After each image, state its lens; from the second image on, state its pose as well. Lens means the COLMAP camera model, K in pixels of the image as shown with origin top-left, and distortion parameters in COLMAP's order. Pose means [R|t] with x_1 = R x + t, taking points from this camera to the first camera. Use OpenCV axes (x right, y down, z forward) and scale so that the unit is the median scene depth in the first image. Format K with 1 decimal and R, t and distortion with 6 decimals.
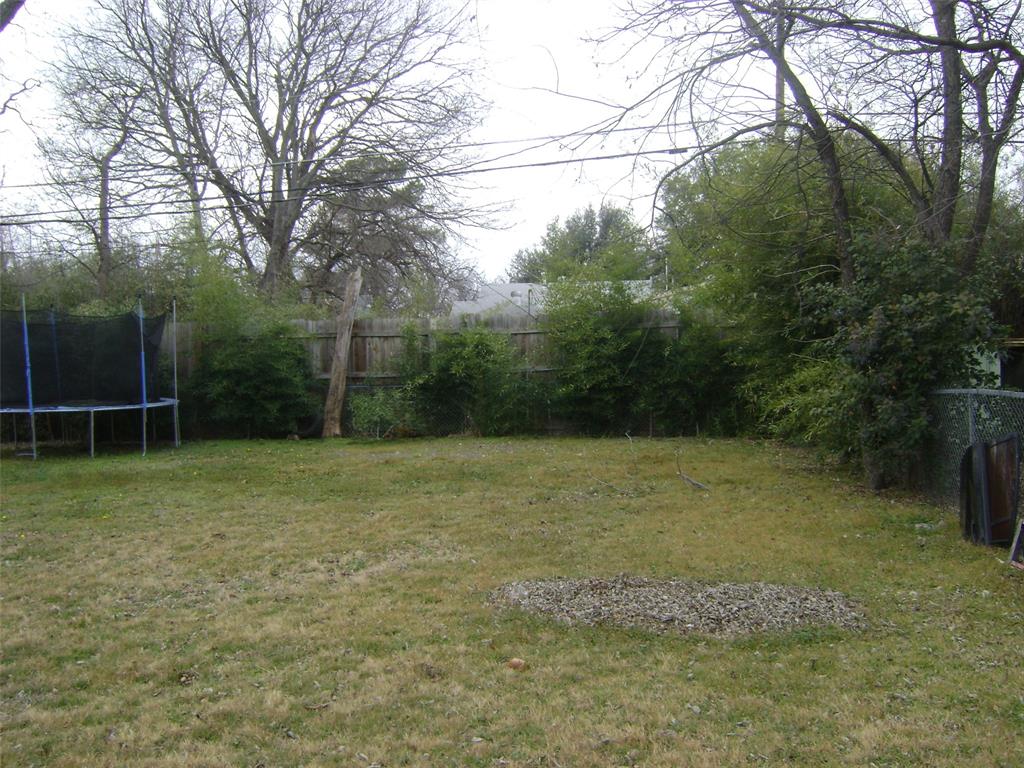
lens RADIAL K [[1060.8, 0, 512.0], [0, 1060.8, 384.0], [0, 0, 1]] dist [-0.123525, 0.020765]
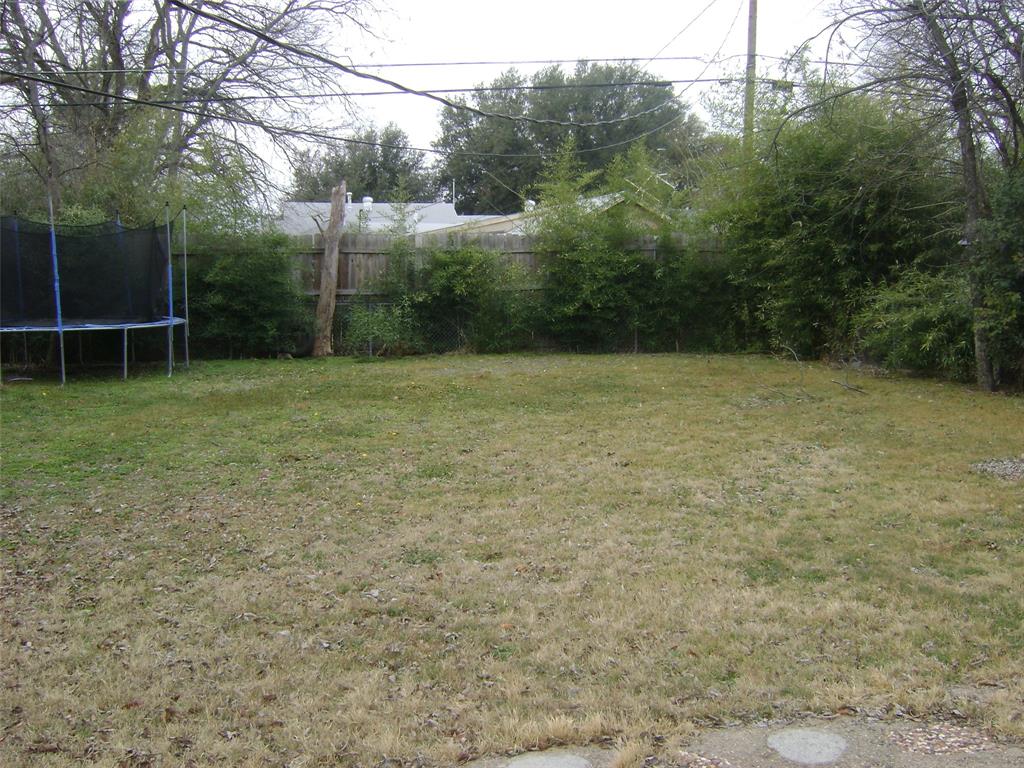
lens RADIAL K [[1060.8, 0, 512.0], [0, 1060.8, 384.0], [0, 0, 1]] dist [-0.123525, 0.020765]
pose [[0.952289, -0.015813, 0.304788, -0.307165], [-0.005900, 0.997516, 0.070188, 0.006857], [-0.305141, -0.068637, 0.949831, 0.020684]]
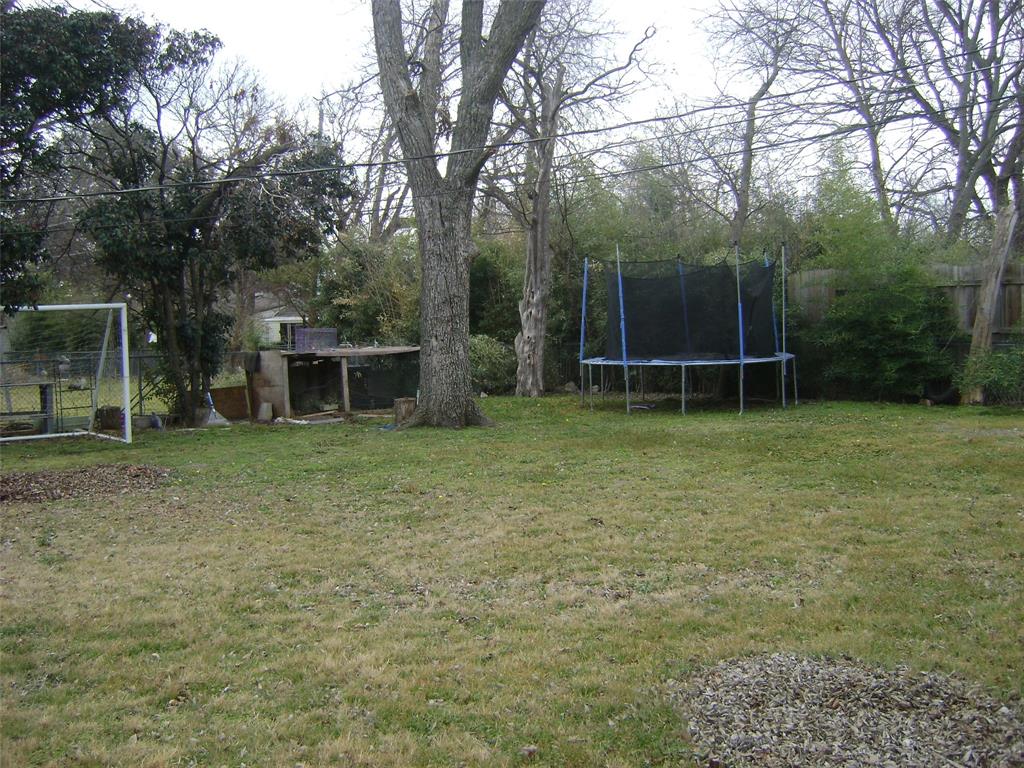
lens RADIAL K [[1060.8, 0, 512.0], [0, 1060.8, 384.0], [0, 0, 1]] dist [-0.123525, 0.020765]
pose [[0.732878, 0.042624, -0.679024, 0.121435], [-0.010913, 0.998644, 0.050909, -0.003982], [0.680273, -0.029900, 0.732349, 0.153656]]
